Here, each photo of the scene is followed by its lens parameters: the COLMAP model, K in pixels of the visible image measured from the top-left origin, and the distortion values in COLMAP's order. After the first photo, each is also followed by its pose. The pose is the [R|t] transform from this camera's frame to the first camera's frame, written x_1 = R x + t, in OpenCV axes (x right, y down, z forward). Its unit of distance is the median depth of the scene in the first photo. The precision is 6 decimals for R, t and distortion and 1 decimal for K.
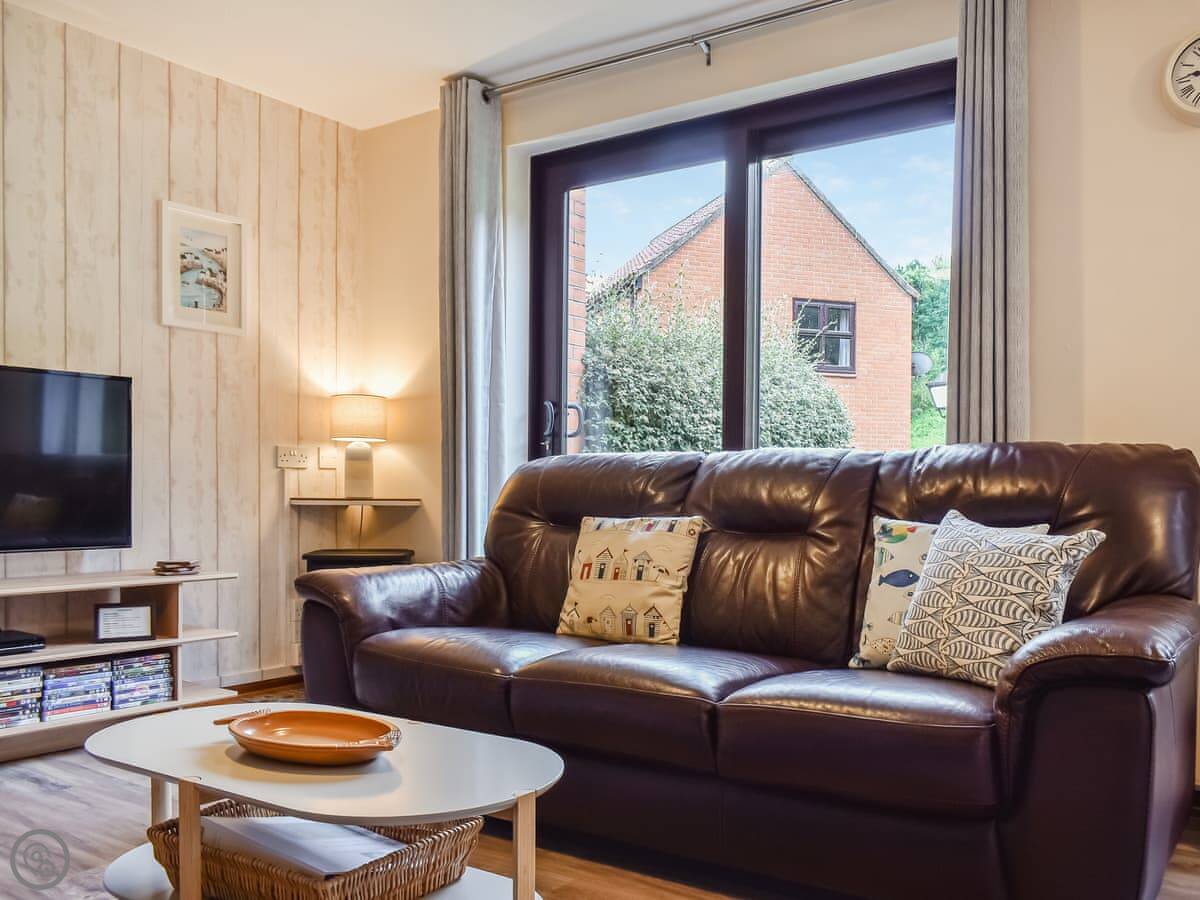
lens RADIAL K [[1048.0, 0, 650.9], [0, 1048.0, 503.4], [0, 0, 1]] dist [-0.000675, 0.026699]
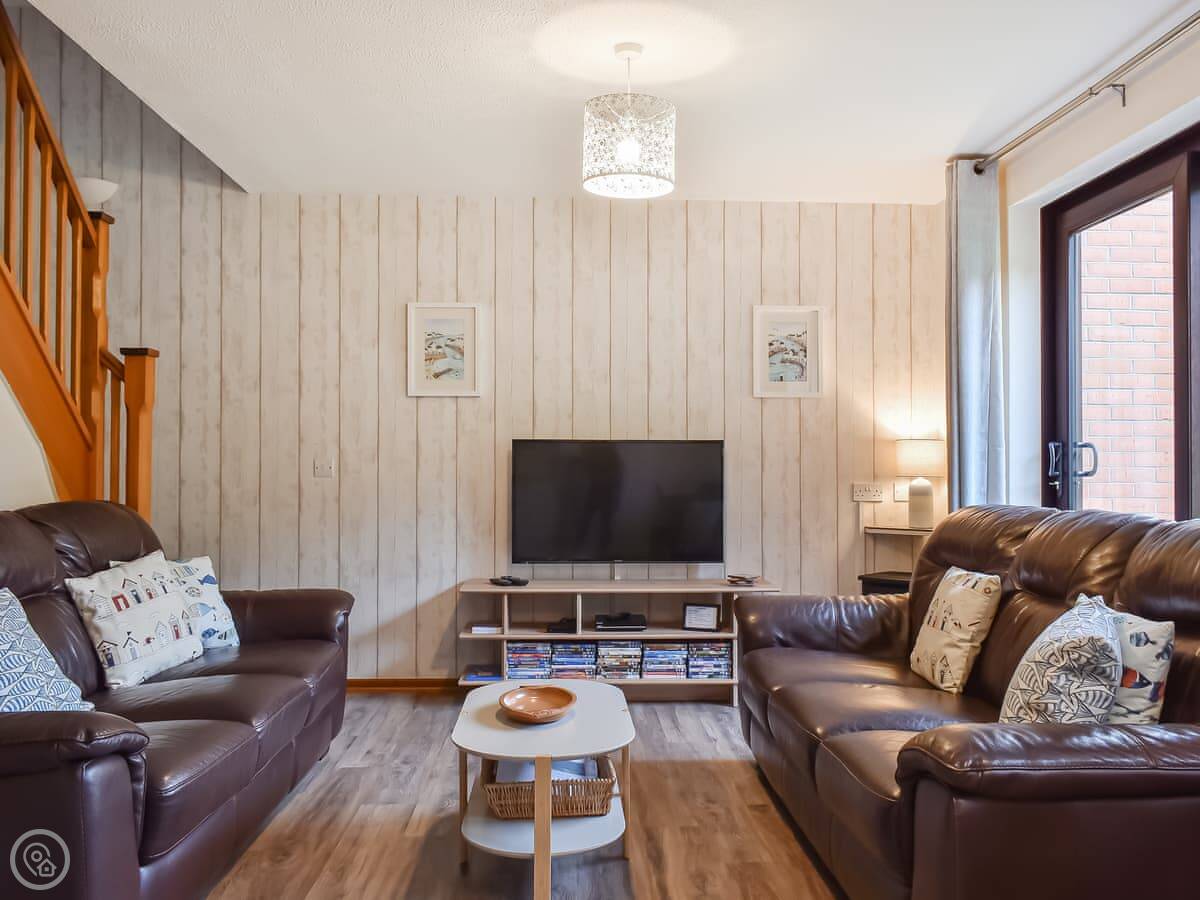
lens RADIAL K [[1048.0, 0, 611.2], [0, 1048.0, 459.2], [0, 0, 1]] dist [-0.000675, 0.026699]
pose [[0.617922, -0.013278, -0.786127, 0.473312], [-0.009175, 0.999668, -0.024097, -0.056790], [0.786186, 0.022103, 0.617595, 0.027812]]
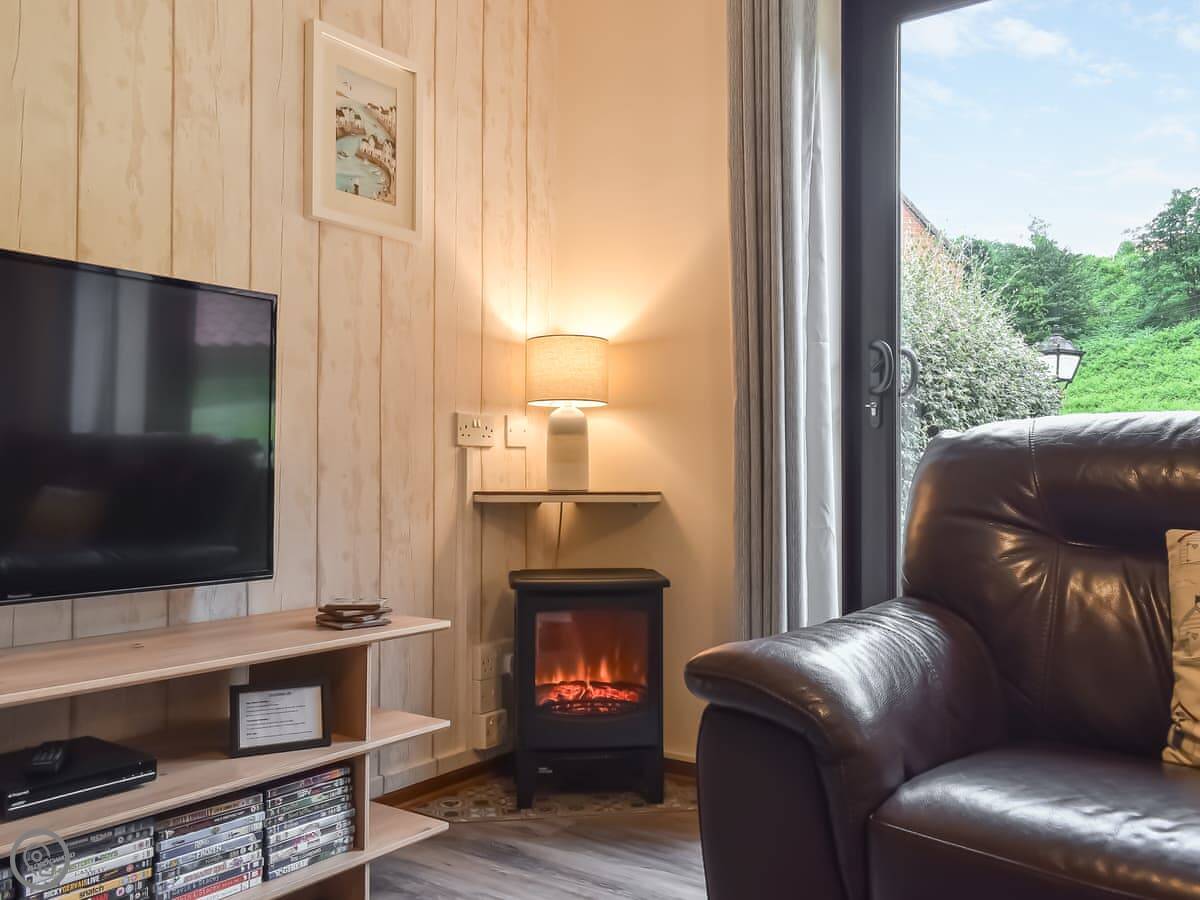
lens RADIAL K [[1048.0, 0, 612.2], [0, 1048.0, 448.7], [0, 0, 1]] dist [-0.000675, 0.026699]
pose [[0.999955, -0.006110, -0.007298, -0.280839], [0.005834, 0.999290, -0.037235, -0.008213], [0.007520, 0.037191, 0.999280, 0.381013]]
